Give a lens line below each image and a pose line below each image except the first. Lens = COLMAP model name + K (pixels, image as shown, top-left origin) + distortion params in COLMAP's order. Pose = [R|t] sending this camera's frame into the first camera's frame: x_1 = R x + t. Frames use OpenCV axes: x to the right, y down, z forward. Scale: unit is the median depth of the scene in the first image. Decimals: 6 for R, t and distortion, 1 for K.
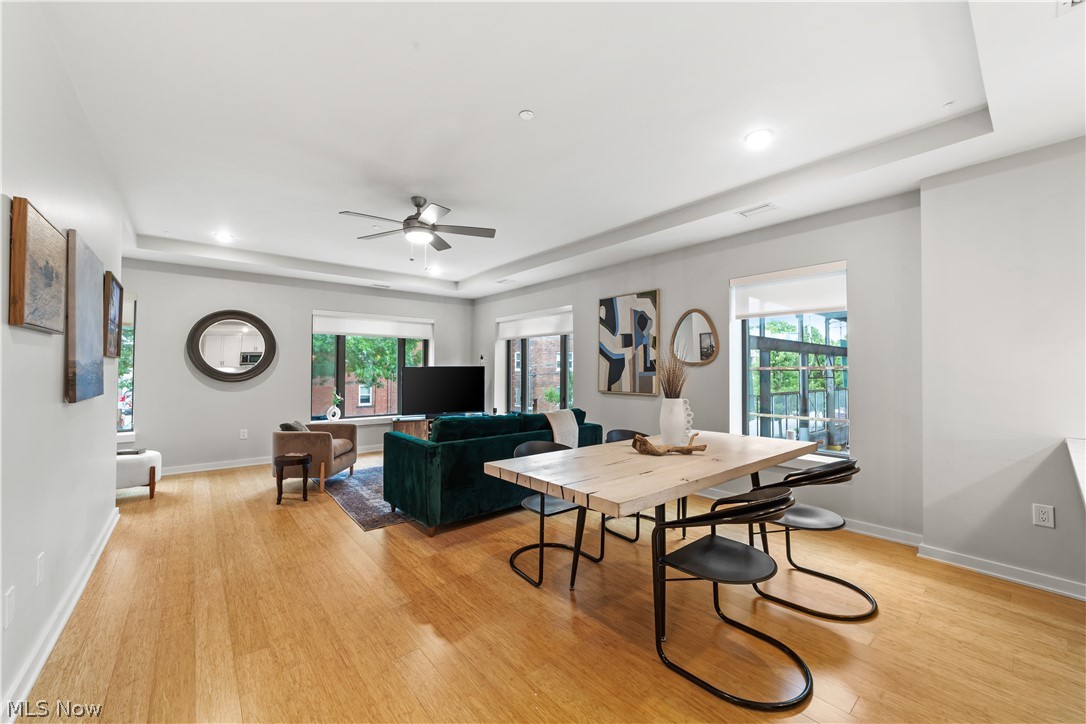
lens RADIAL K [[424.0, 0, 541.1], [0, 424.0, 364.4], [0, 0, 1]] dist [-0.007768, 0.001510]
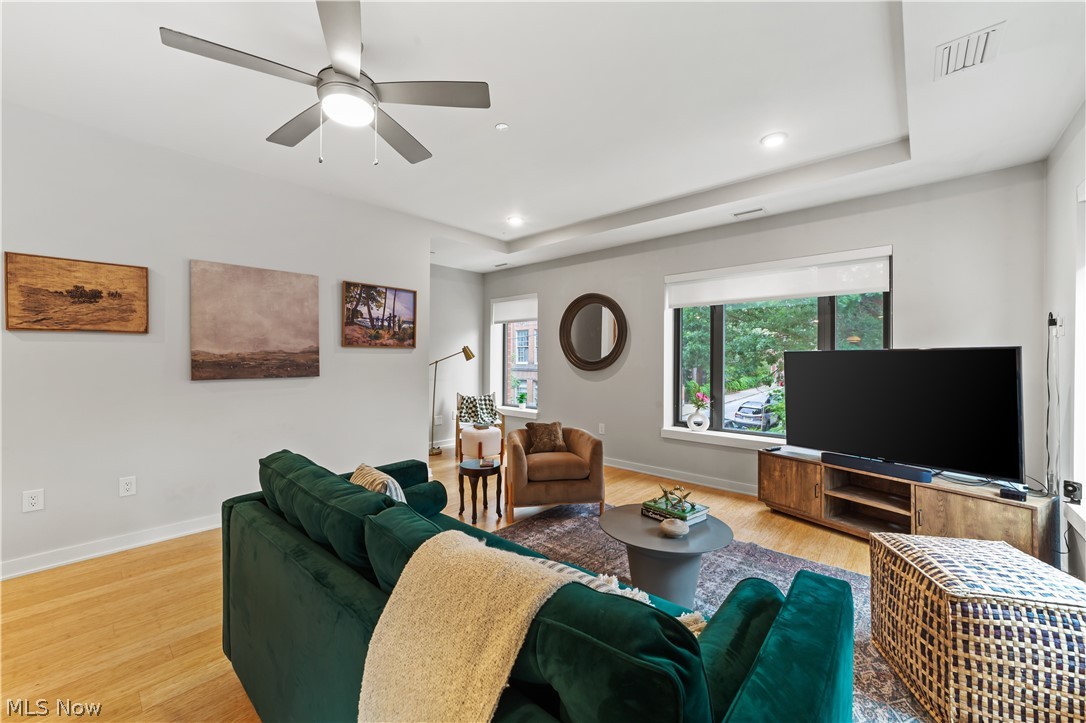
lens RADIAL K [[424.0, 0, 540.5], [0, 424.0, 359.0], [0, 0, 1]] dist [-0.007768, 0.001510]
pose [[0.147505, 0.001262, -0.989061, 0.192723], [0.012342, 0.999919, 0.003117, 0.012465], [0.988984, -0.012666, 0.147477, 0.808490]]
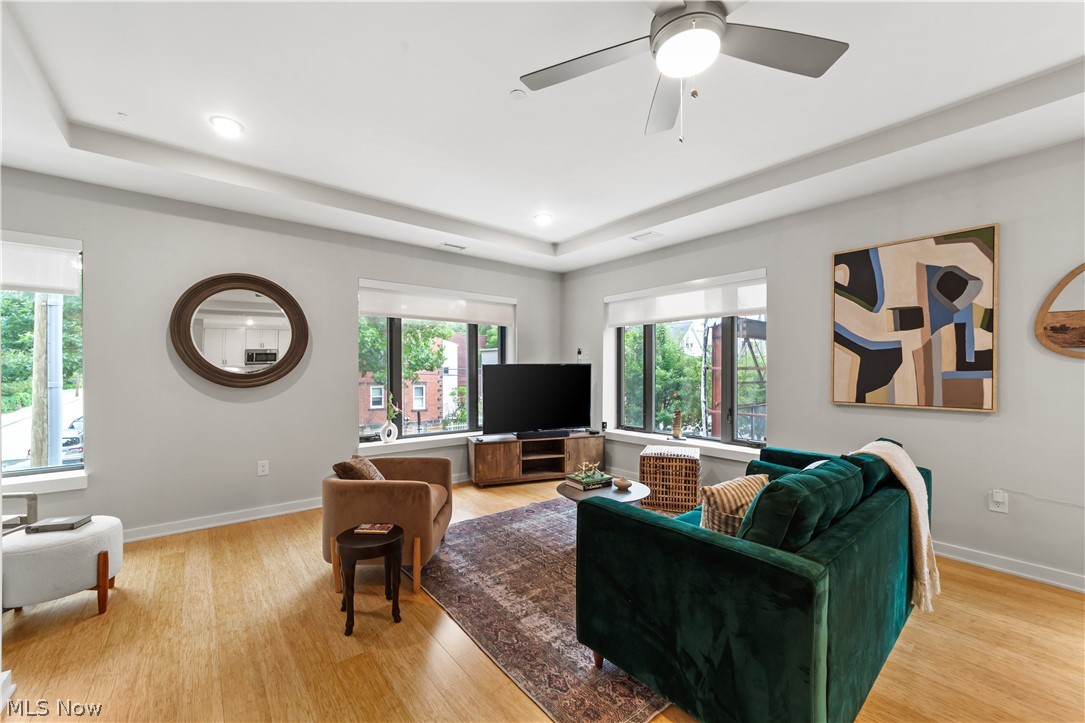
lens RADIAL K [[423.6, 0, 537.5], [0, 423.6, 376.8], [0, 0, 1]] dist [-0.007768, 0.001510]
pose [[0.999977, -0.000565, -0.006801, -0.306262], [0.000764, 0.999572, 0.029245, 0.007589], [0.006781, -0.029249, 0.999549, 0.396021]]
